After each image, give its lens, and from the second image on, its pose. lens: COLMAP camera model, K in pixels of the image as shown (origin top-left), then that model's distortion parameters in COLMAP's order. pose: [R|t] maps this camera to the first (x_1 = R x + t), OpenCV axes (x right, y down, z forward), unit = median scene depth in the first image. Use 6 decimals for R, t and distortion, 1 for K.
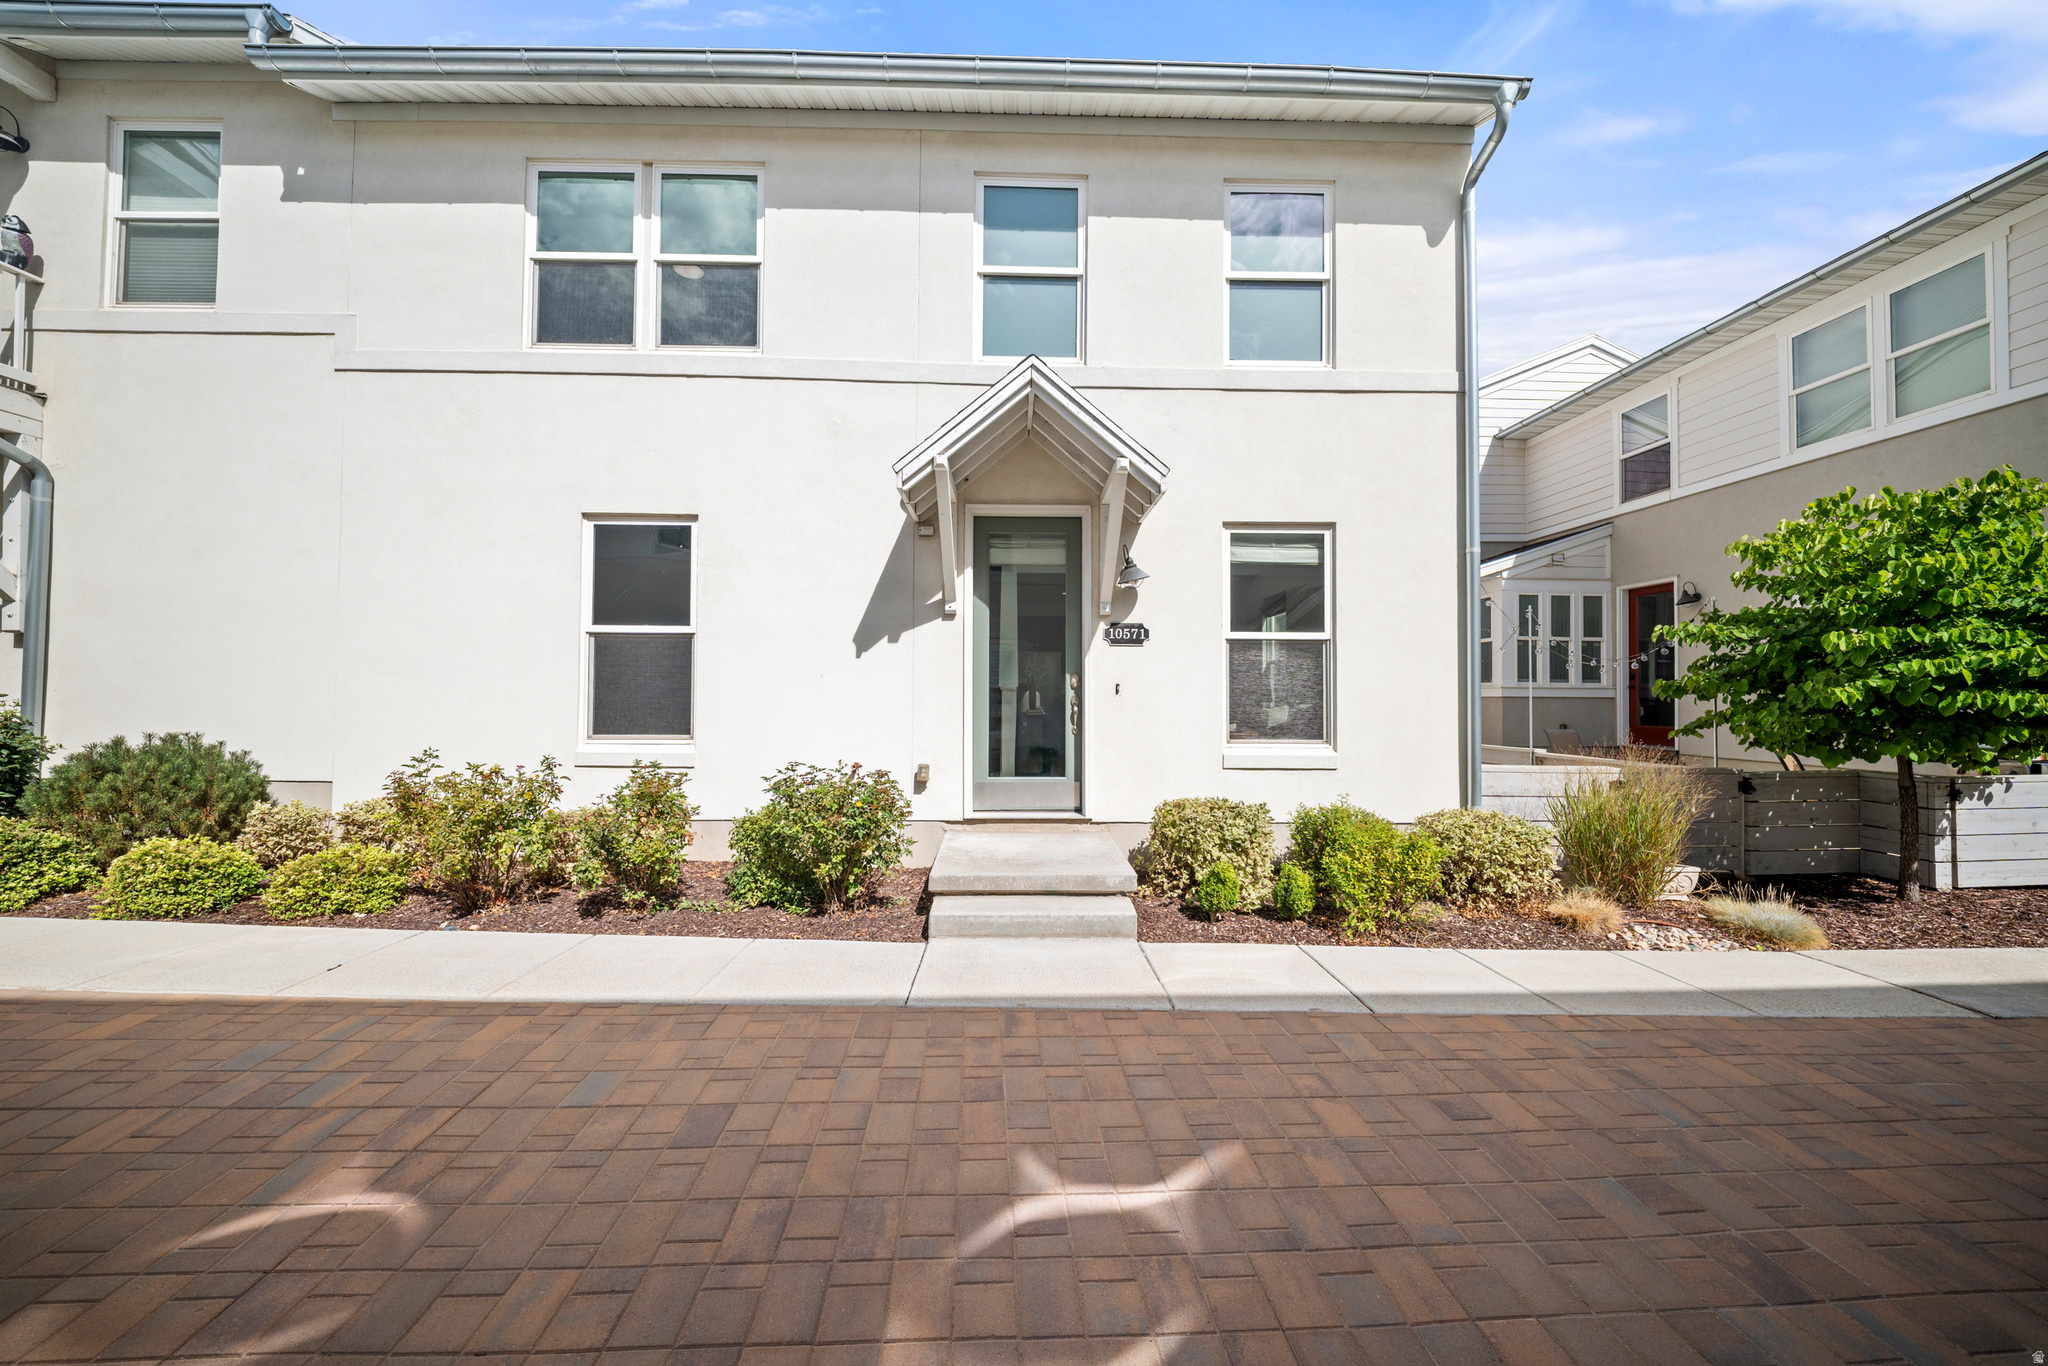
lens RADIAL K [[720.6, 0, 1027.6], [0, 720.6, 686.2], [0, 0, 1]] dist [-0.004310, -0.000781]
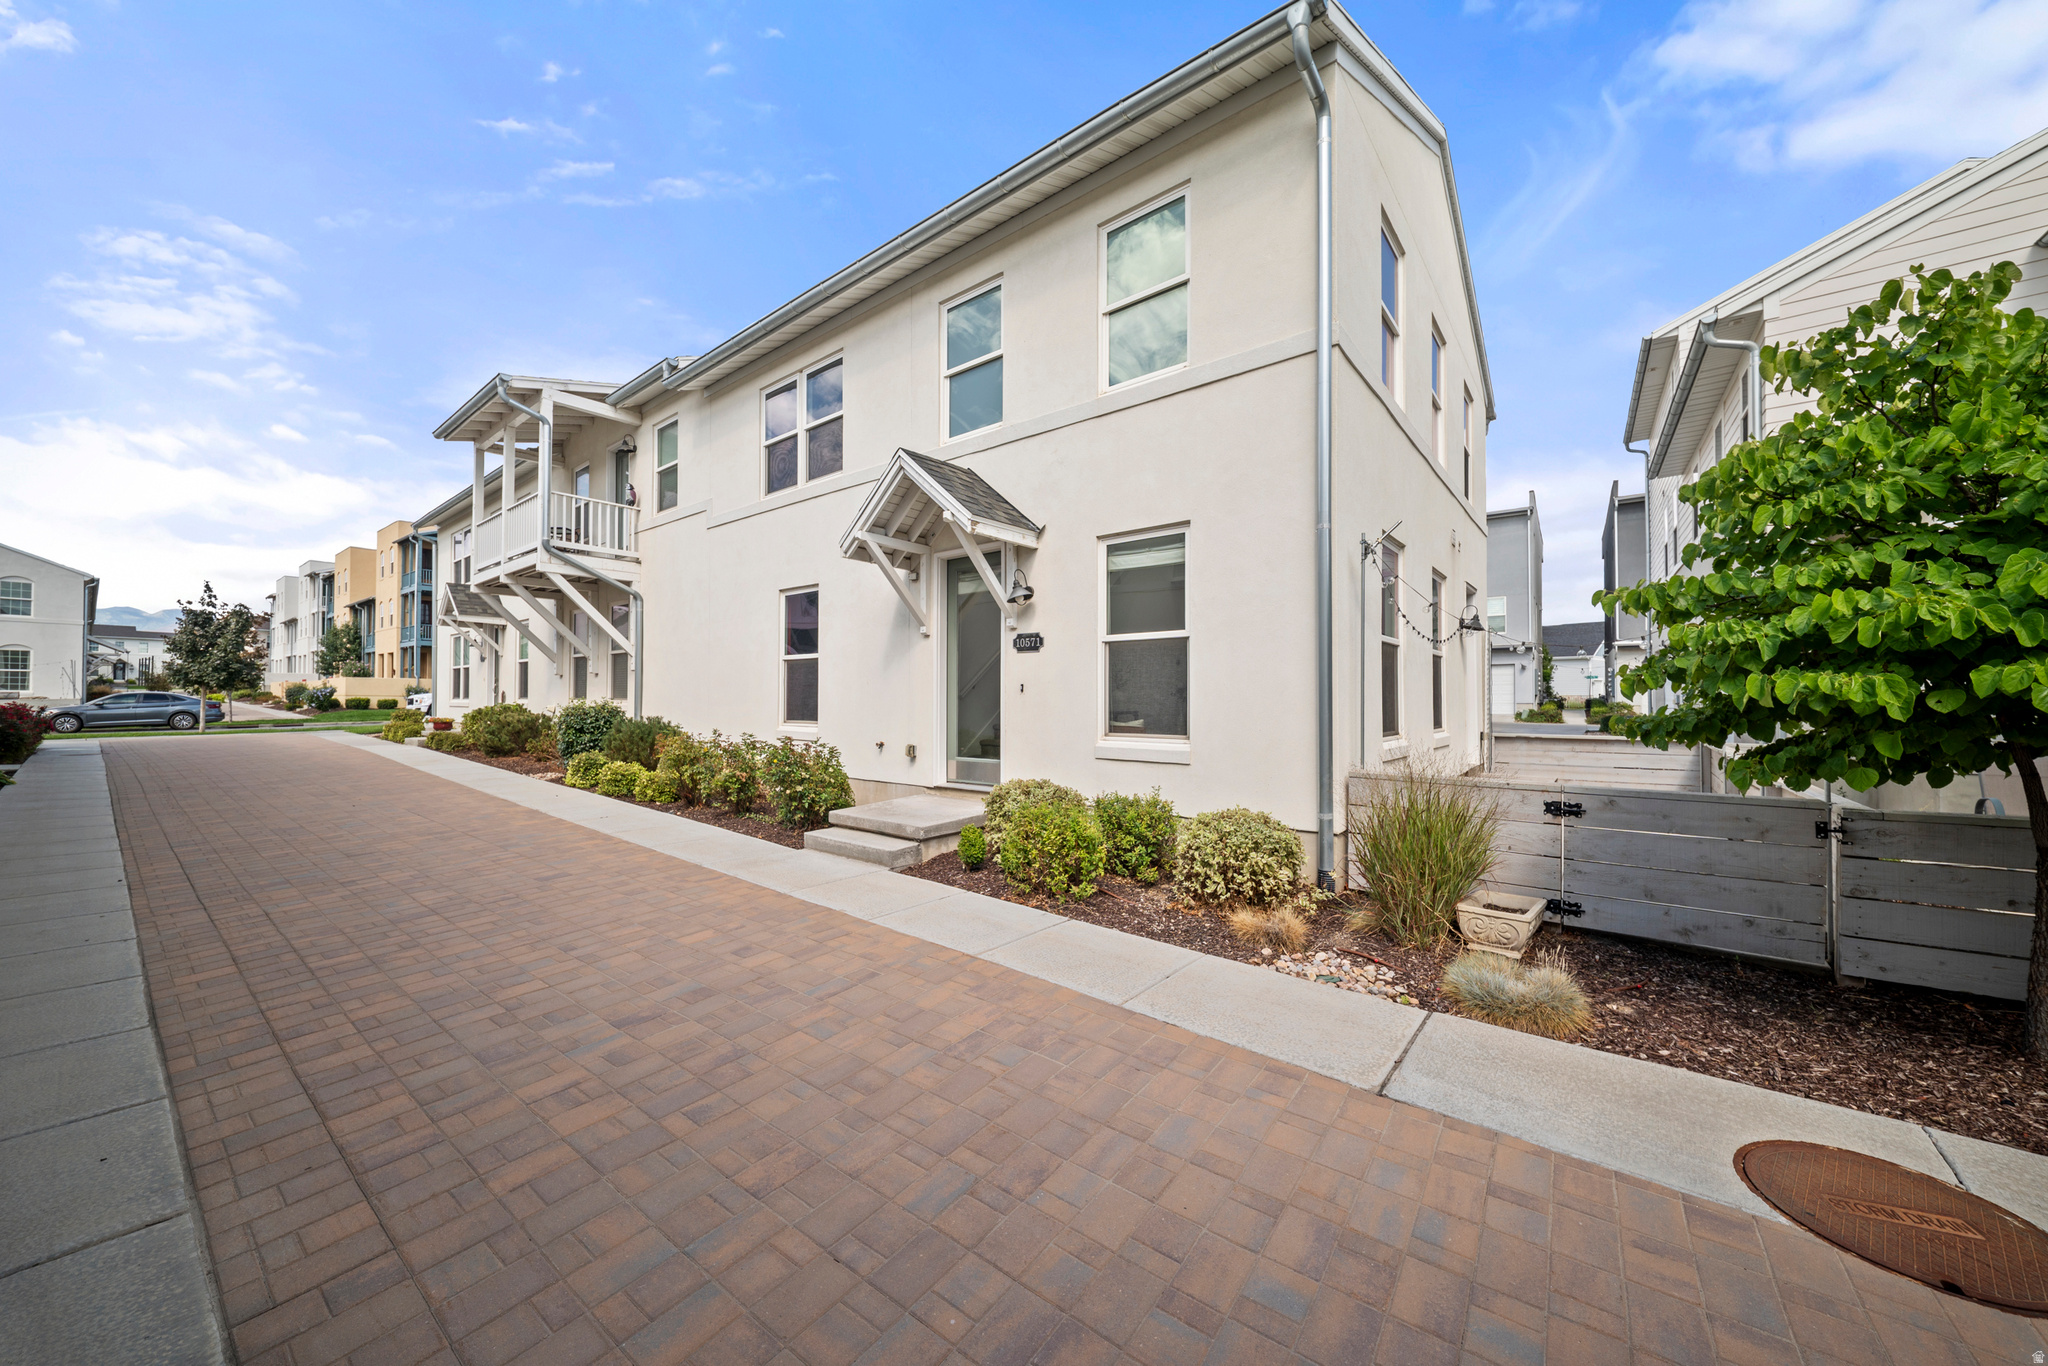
lens RADIAL K [[720.6, 0, 1035.1], [0, 720.6, 692.9], [0, 0, 1]] dist [-0.004310, -0.000781]
pose [[0.762663, -0.012622, -0.646673, 0.925128], [0.021805, 0.999743, 0.006202, 0.004790], [0.646429, -0.018831, 0.762742, 0.085551]]
